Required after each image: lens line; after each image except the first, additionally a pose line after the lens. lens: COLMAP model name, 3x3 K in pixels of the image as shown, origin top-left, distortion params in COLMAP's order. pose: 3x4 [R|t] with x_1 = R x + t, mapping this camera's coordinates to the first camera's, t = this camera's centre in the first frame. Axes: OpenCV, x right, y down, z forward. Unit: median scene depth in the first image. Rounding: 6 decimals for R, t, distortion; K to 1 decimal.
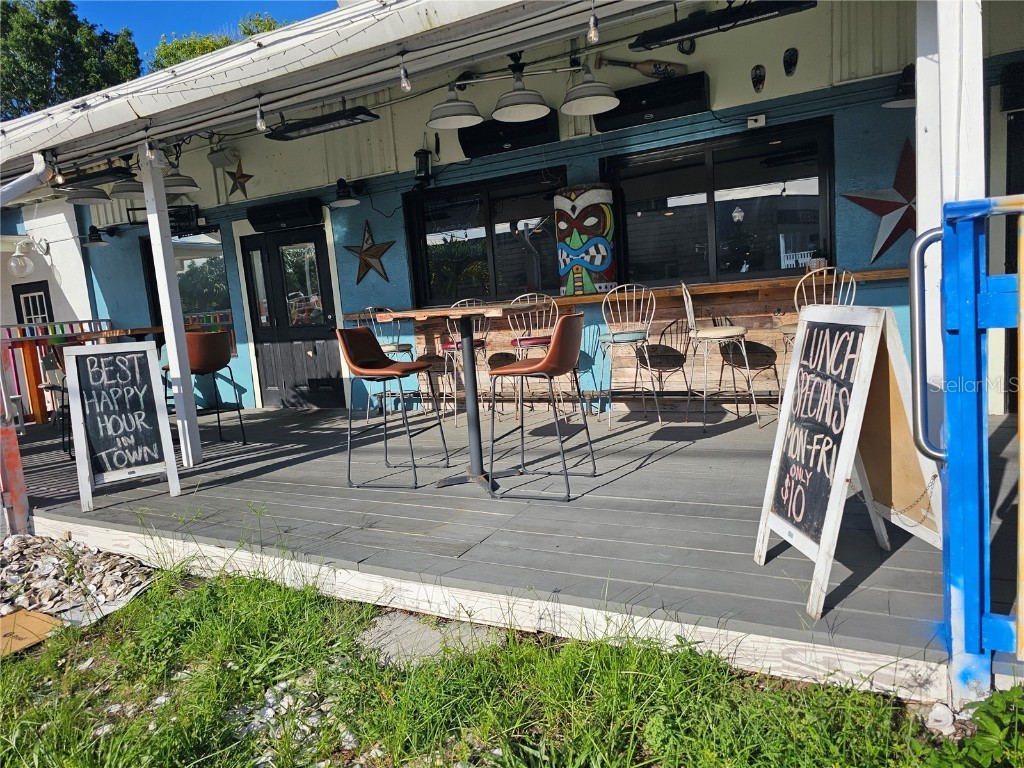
lens RADIAL K [[686.0, 0, 512.0], [0, 686.0, 384.0], [0, 0, 1]] dist [0.056178, -0.050585]
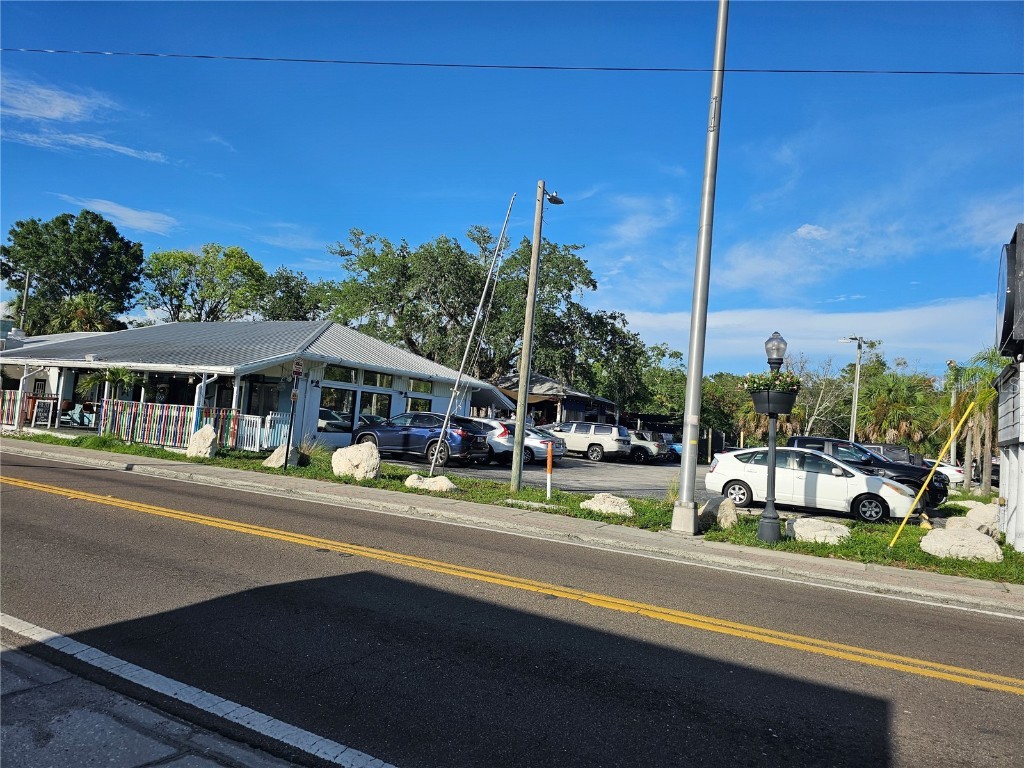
lens RADIAL K [[686.0, 0, 512.0], [0, 686.0, 384.0], [0, 0, 1]] dist [0.056178, -0.050585]
pose [[0.988040, 0.150924, -0.031601, 2.094969], [-0.154172, 0.970650, -0.184578, 0.171558], [0.002816, 0.187243, 0.982310, -2.874204]]
